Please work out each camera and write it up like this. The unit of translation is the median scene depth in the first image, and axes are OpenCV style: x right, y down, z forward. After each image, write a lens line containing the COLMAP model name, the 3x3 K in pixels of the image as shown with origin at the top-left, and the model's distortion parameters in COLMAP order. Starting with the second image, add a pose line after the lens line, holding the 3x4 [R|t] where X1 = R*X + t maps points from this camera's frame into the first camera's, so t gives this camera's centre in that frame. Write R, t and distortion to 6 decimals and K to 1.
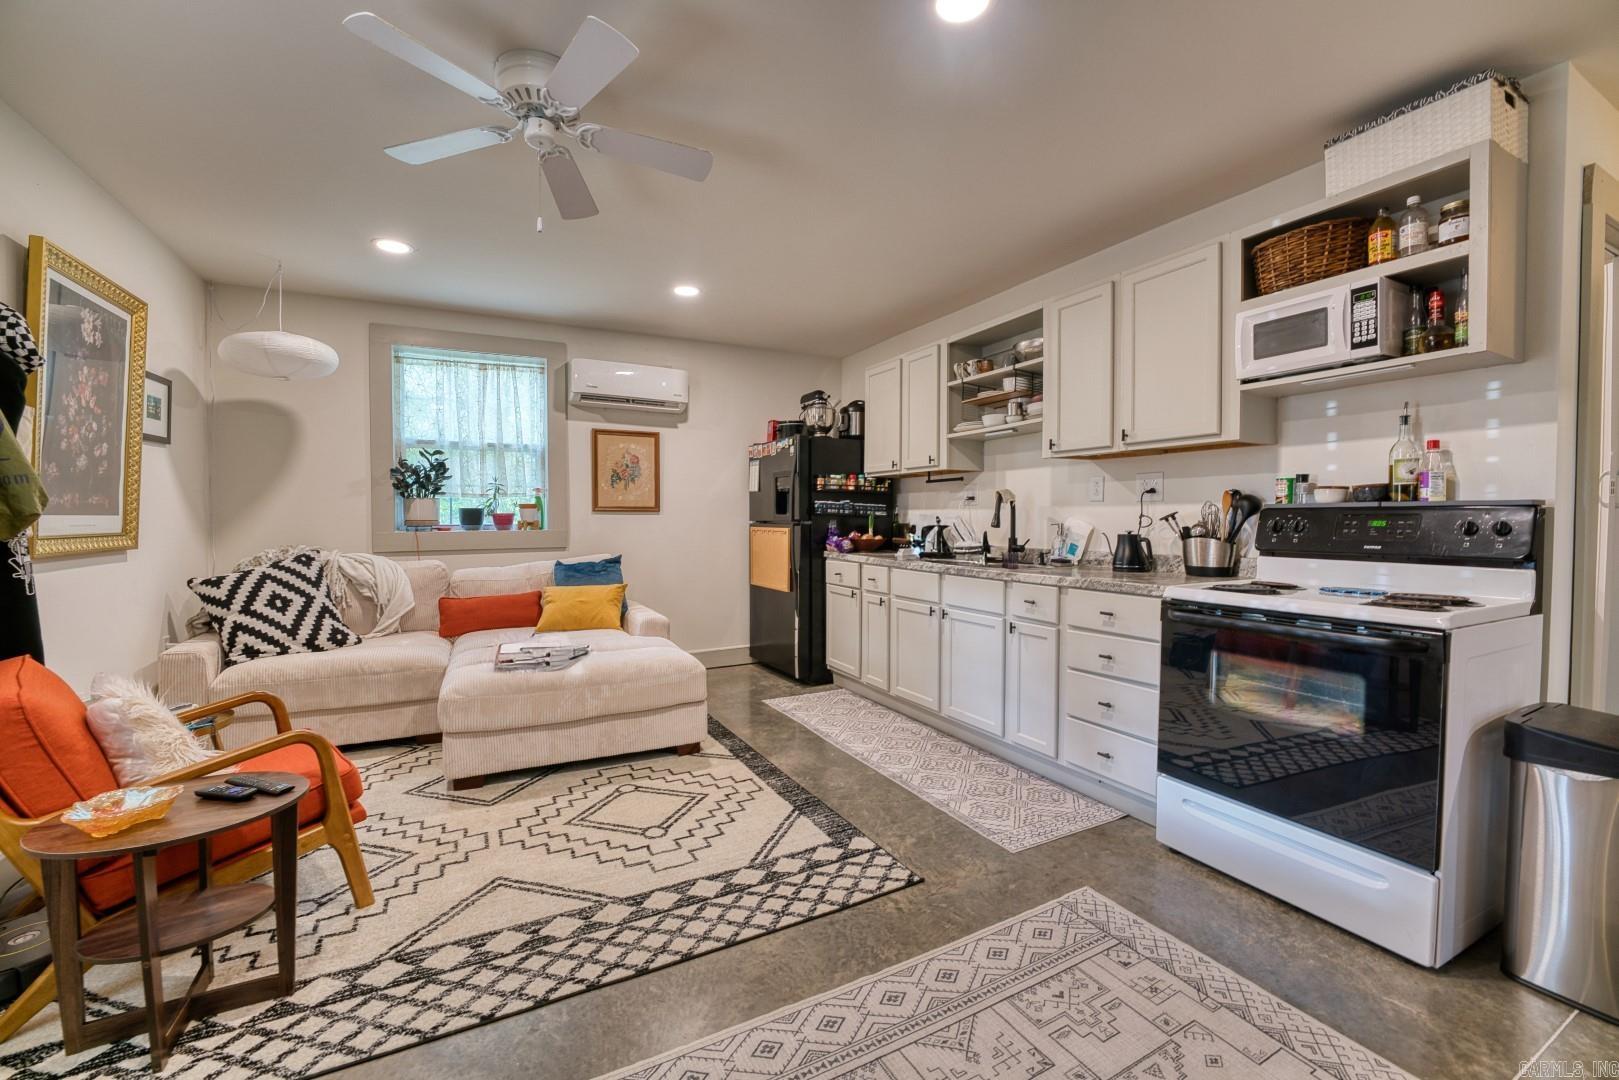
lens RADIAL K [[657.1, 0, 811.3], [0, 657.1, 535.0], [0, 0, 1]] dist [-0.026632, 0.002245]
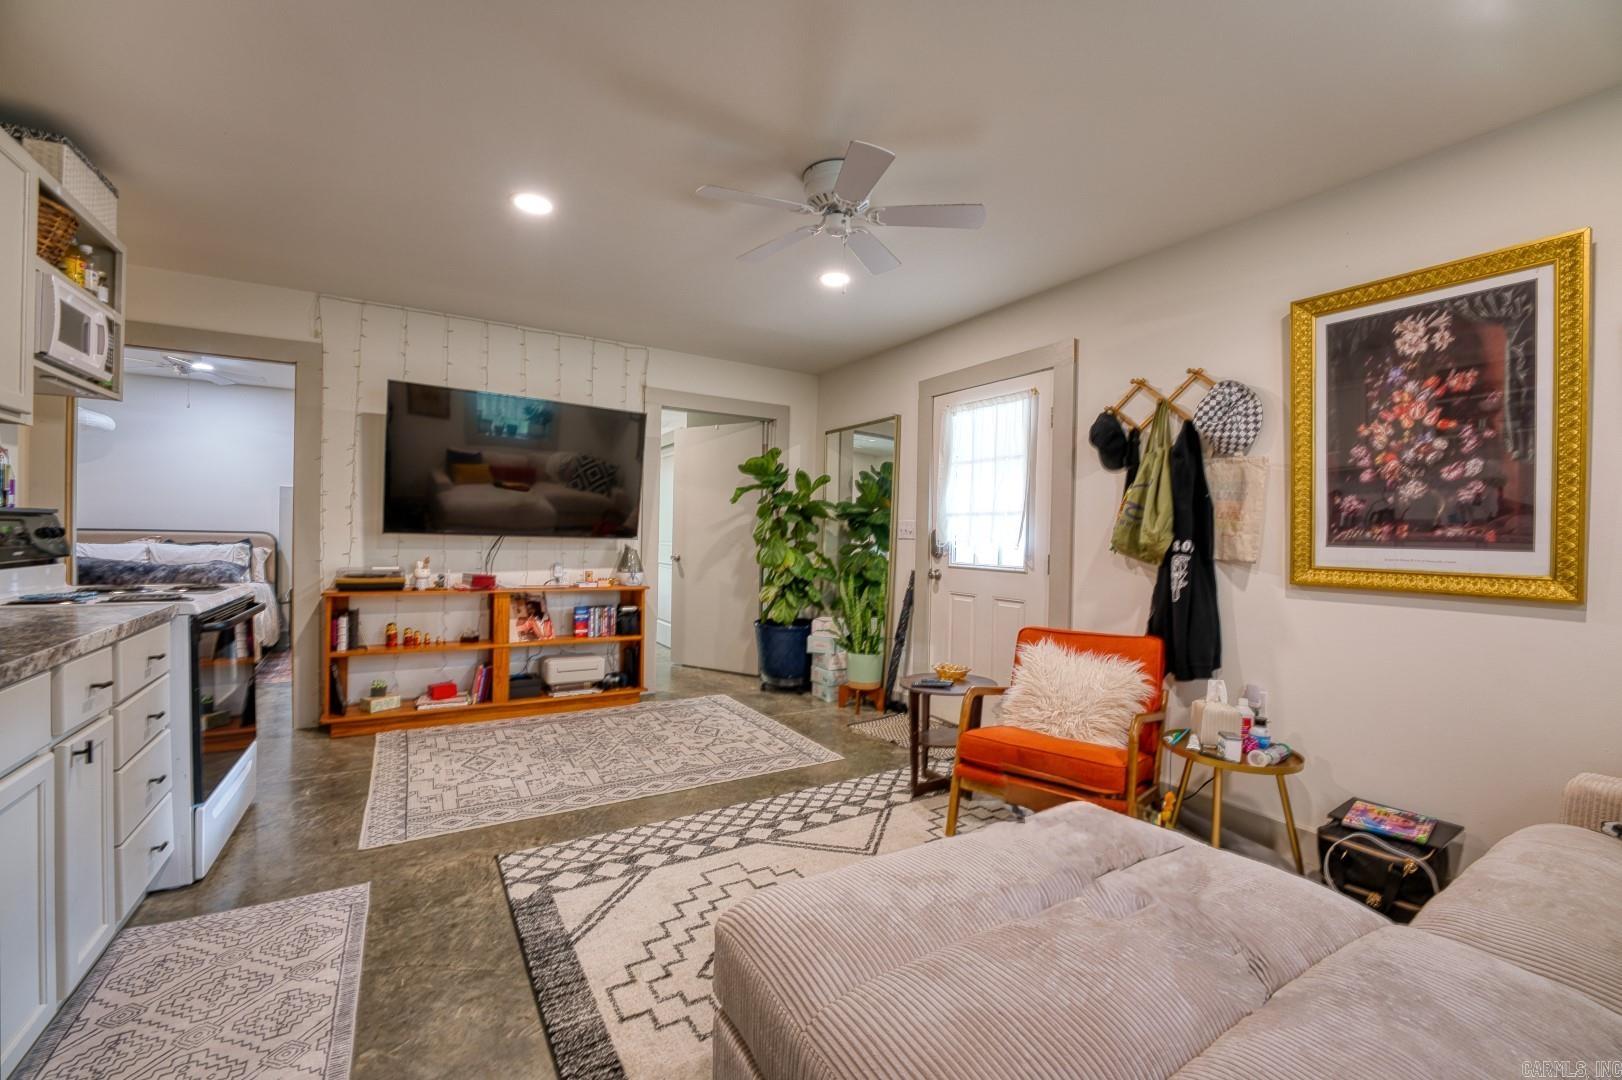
lens RADIAL K [[658.4, 0, 811.9], [0, 658.4, 535.8], [0, 0, 1]] dist [-0.026632, 0.002245]
pose [[-0.997893, -0.019377, -0.061924, -0.306528], [-0.021480, 0.999209, 0.033479, -0.075004], [0.061227, 0.034738, -0.997519, 2.247482]]
